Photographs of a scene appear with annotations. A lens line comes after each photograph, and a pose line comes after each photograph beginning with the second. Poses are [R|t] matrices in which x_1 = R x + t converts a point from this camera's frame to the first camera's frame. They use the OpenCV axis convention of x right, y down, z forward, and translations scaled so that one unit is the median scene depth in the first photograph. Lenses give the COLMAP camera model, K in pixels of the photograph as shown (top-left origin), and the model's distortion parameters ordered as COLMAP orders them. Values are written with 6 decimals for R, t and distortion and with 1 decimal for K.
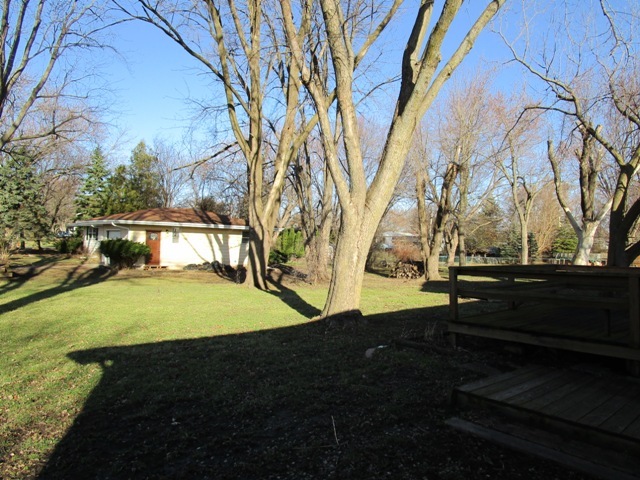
lens RADIAL K [[455.7, 0, 317.4], [0, 455.7, 240.7], [0, 0, 1]] dist [-0.021066, 0.001879]
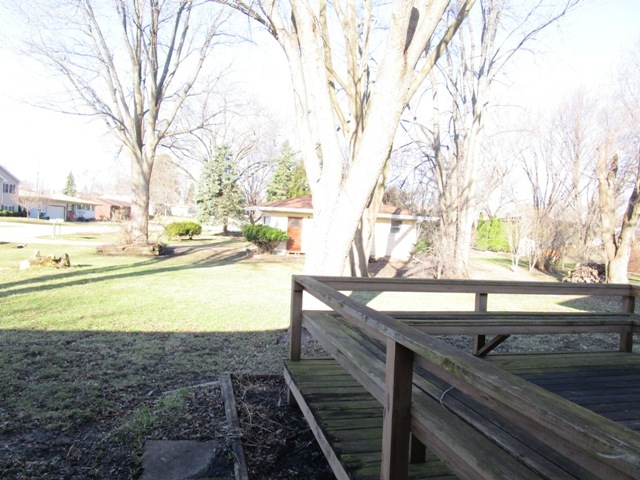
lens RADIAL K [[455.7, 0, 317.4], [0, 455.7, 240.7], [0, 0, 1]] dist [-0.021066, 0.001879]
pose [[0.886640, 0.041493, -0.460594, 0.155828], [-0.030848, 0.999055, 0.030619, -0.002694], [0.461430, -0.012940, 0.887082, 0.115979]]
